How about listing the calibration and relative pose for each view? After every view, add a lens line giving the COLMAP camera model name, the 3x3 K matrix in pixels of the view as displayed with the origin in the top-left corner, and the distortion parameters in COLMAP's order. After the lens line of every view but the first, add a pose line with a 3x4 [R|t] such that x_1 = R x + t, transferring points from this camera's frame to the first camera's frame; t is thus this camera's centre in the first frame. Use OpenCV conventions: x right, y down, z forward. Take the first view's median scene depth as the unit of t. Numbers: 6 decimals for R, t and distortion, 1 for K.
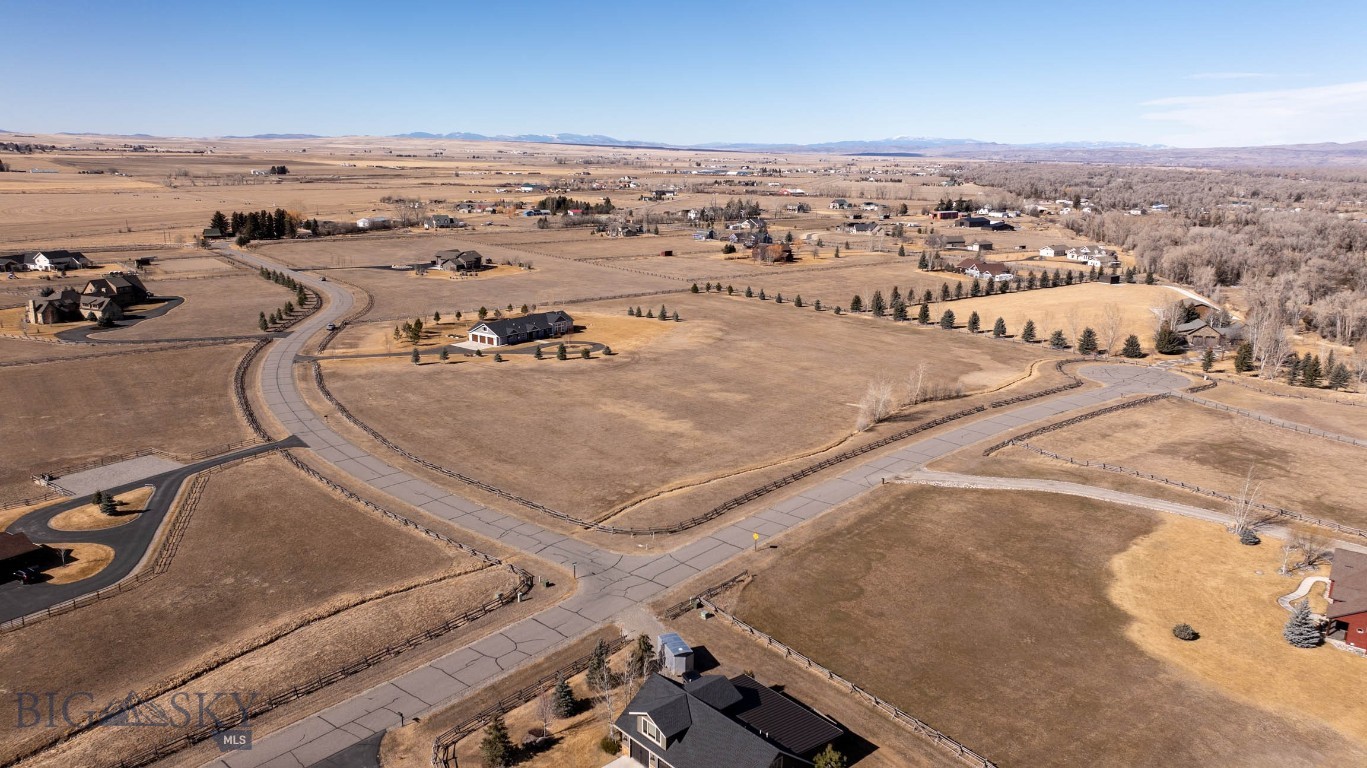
lens RADIAL K [[956.8, 0, 683.5], [0, 956.8, 384.0], [0, 0, 1]] dist [-0.033108, 0.031296]
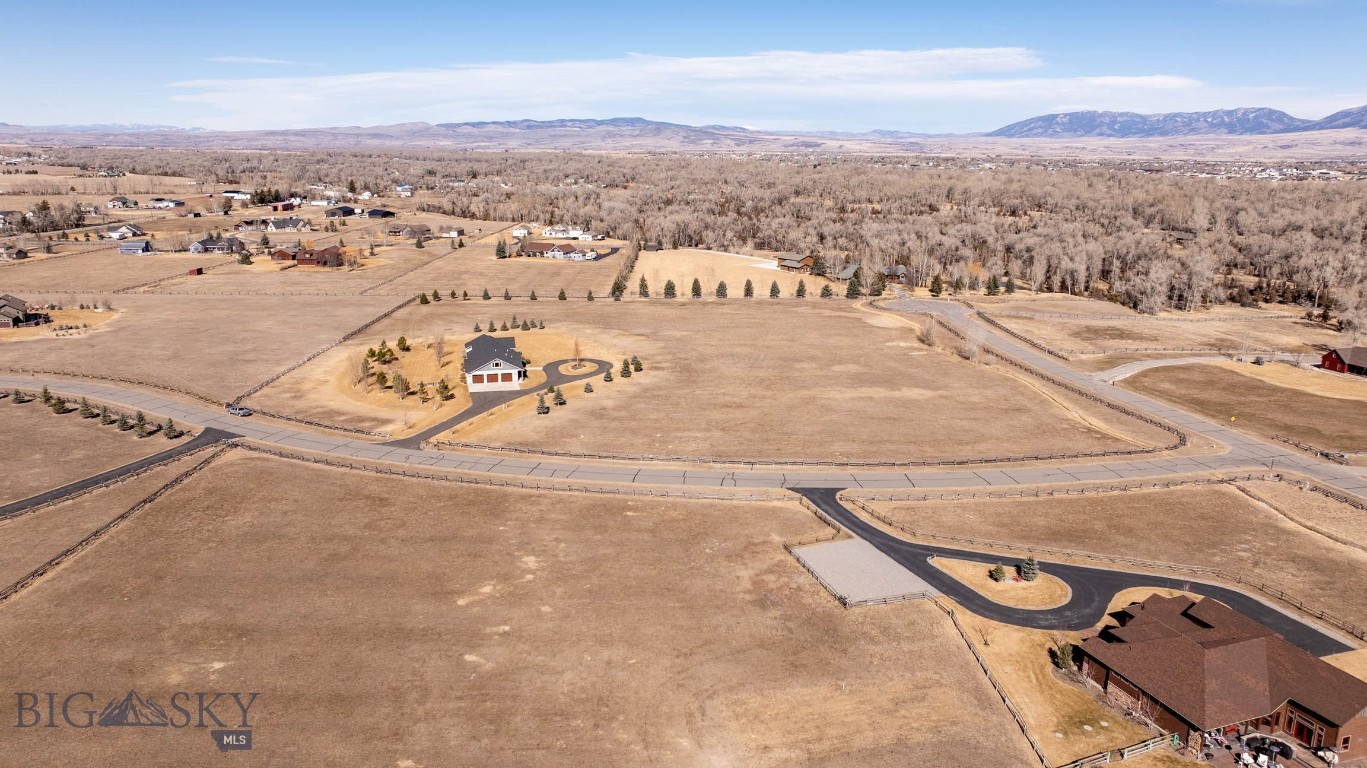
lens RADIAL K [[956.8, 0, 683.5], [0, 956.8, 384.0], [0, 0, 1]] dist [-0.033108, 0.031296]
pose [[0.611102, -0.200067, 0.765851, -0.794642], [0.187152, 0.976618, 0.105791, -0.104976], [-0.769109, 0.078681, 0.634256, 0.375423]]
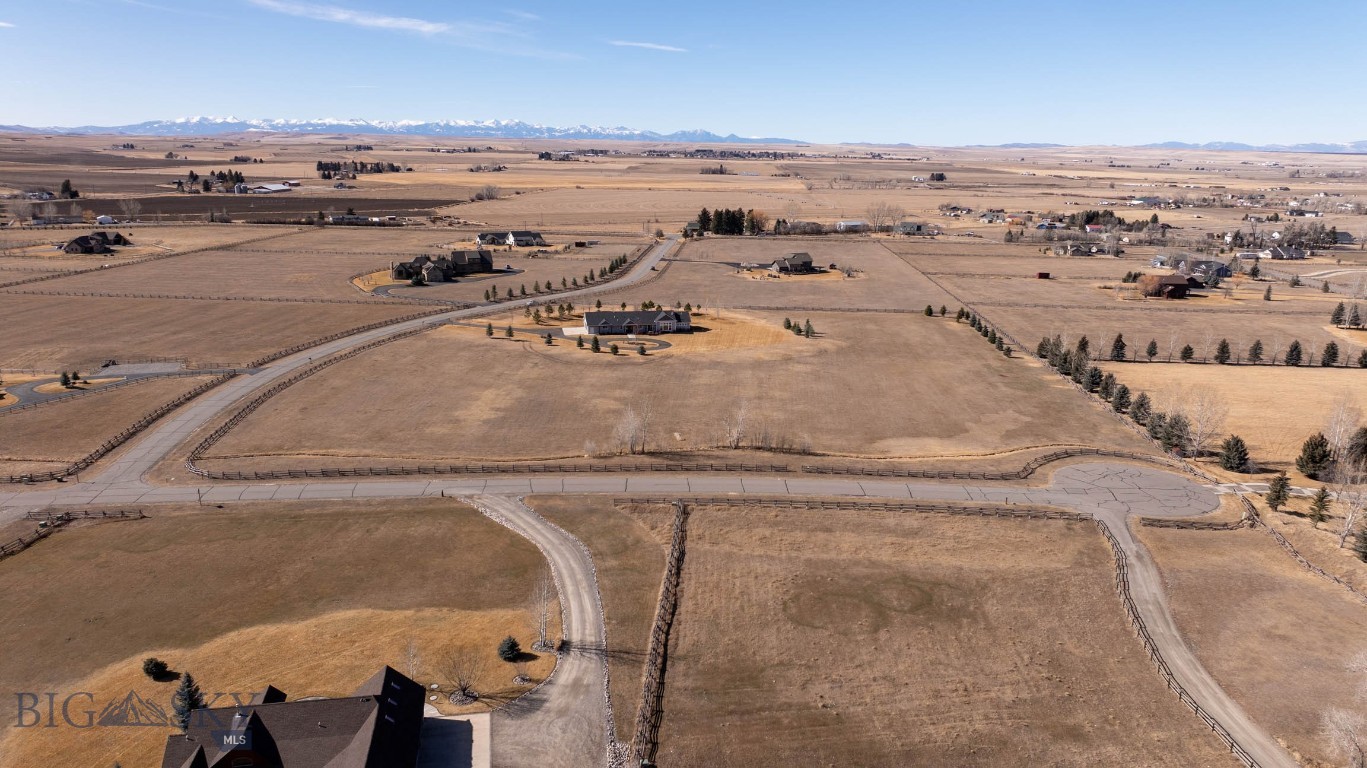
lens RADIAL K [[942.1, 0, 680.5], [0, 942.1, 420.6], [0, 0, 1]] dist [-0.018937, 0.003305]
pose [[0.746000, 0.181986, -0.640598, 0.620760], [-0.162250, 0.982618, 0.090204, -0.059910], [0.645879, 0.036644, 0.762560, 0.270275]]
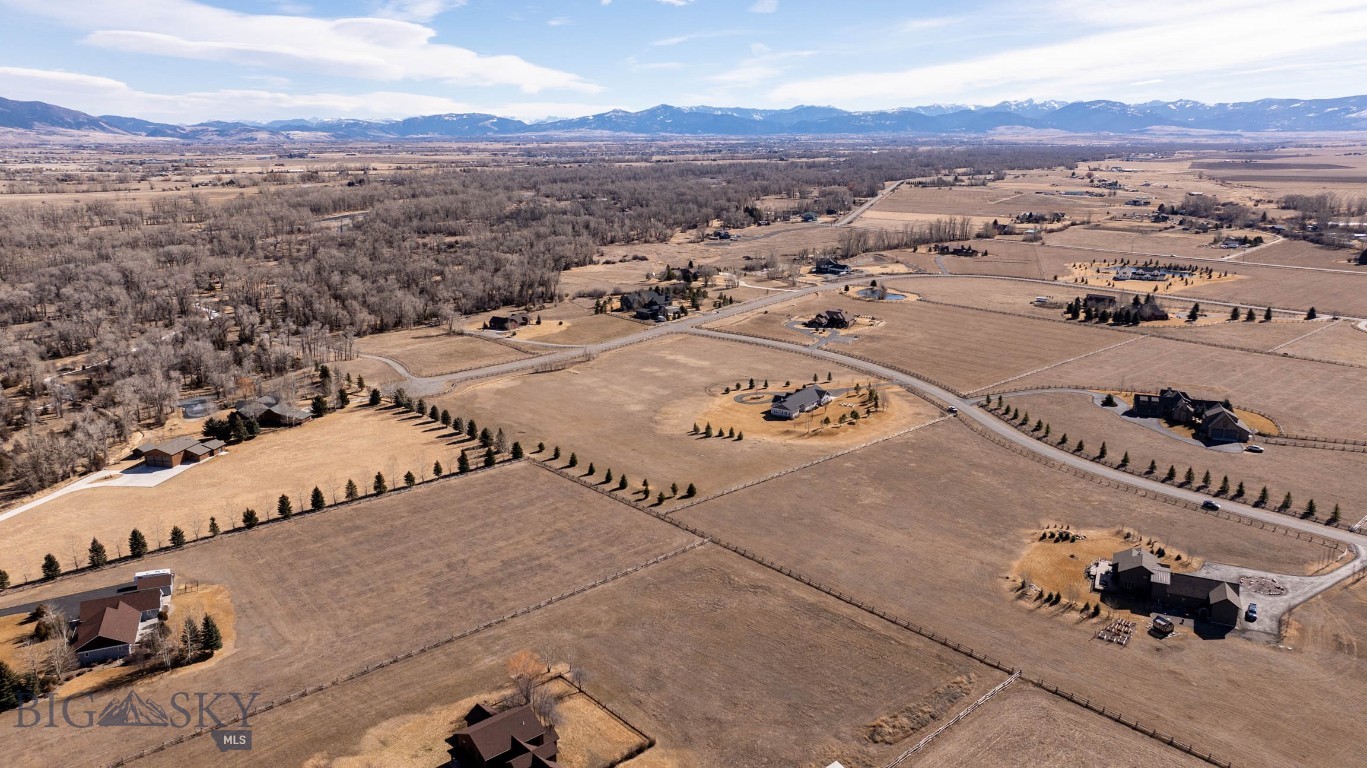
lens RADIAL K [[942.1, 0, 680.5], [0, 942.1, 420.6], [0, 0, 1]] dist [-0.018937, 0.003305]
pose [[-0.997385, 0.006473, -0.071981, 0.111281], [-0.030877, 0.862342, 0.505383, -0.786863], [0.065344, 0.506284, -0.859888, 2.398384]]
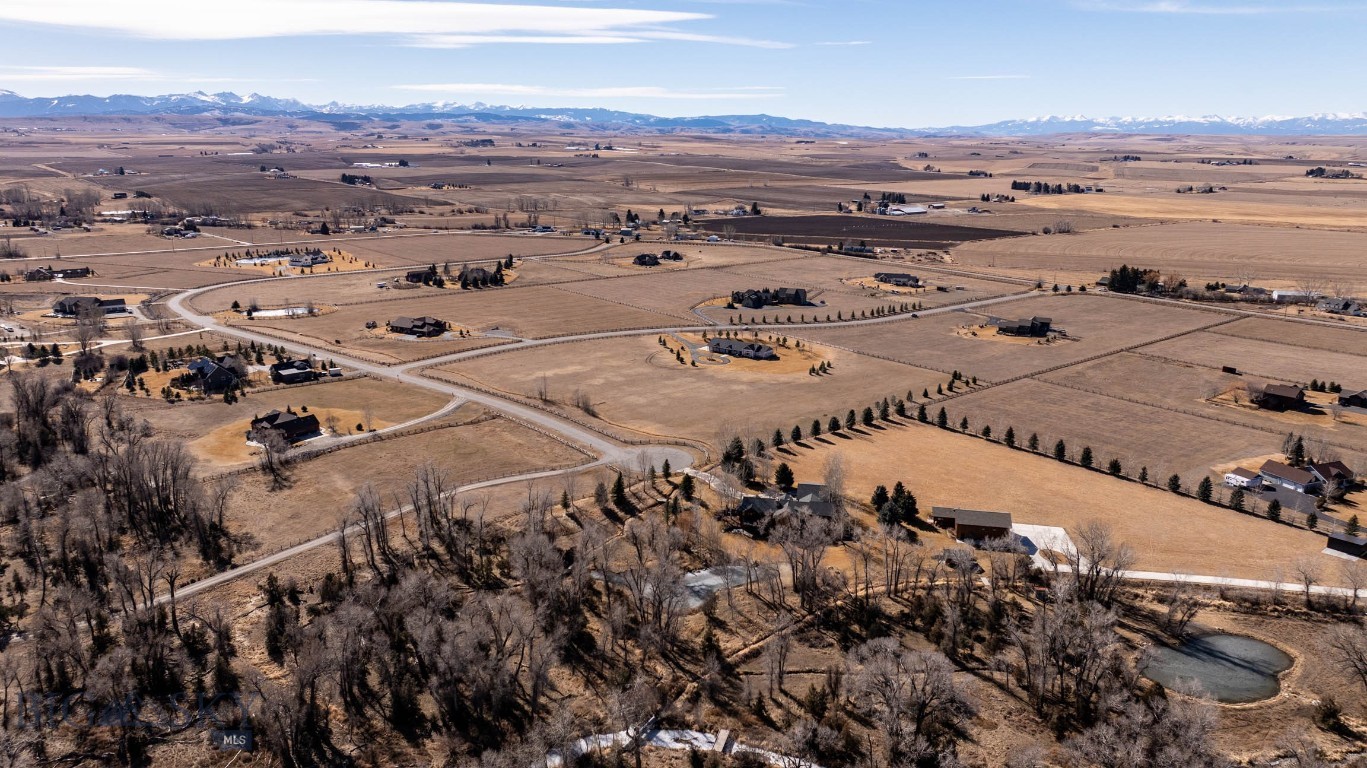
lens RADIAL K [[956.8, 0, 683.5], [0, 956.8, 384.0], [0, 0, 1]] dist [-0.033108, 0.031296]
pose [[0.025951, 0.238181, -0.970874, 1.659538], [-0.243593, 0.943433, 0.224937, -0.396103], [0.969530, 0.230660, 0.082502, 0.867176]]
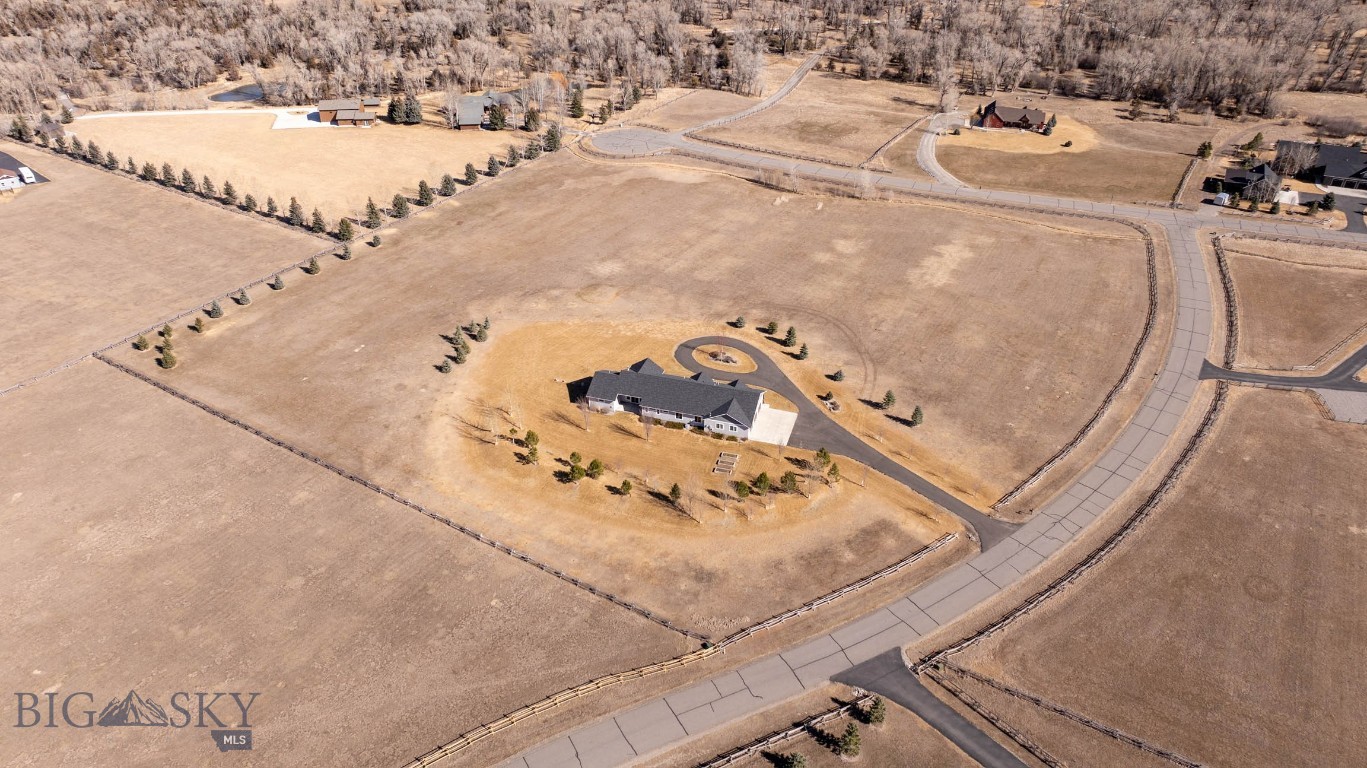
lens RADIAL K [[956.8, 0, 683.5], [0, 956.8, 384.0], [0, 0, 1]] dist [-0.033108, 0.031296]
pose [[-0.353085, -0.505281, 0.787415, -0.753088], [0.211175, 0.776863, 0.593203, -0.501106], [-0.911447, 0.375733, -0.167596, 1.229858]]
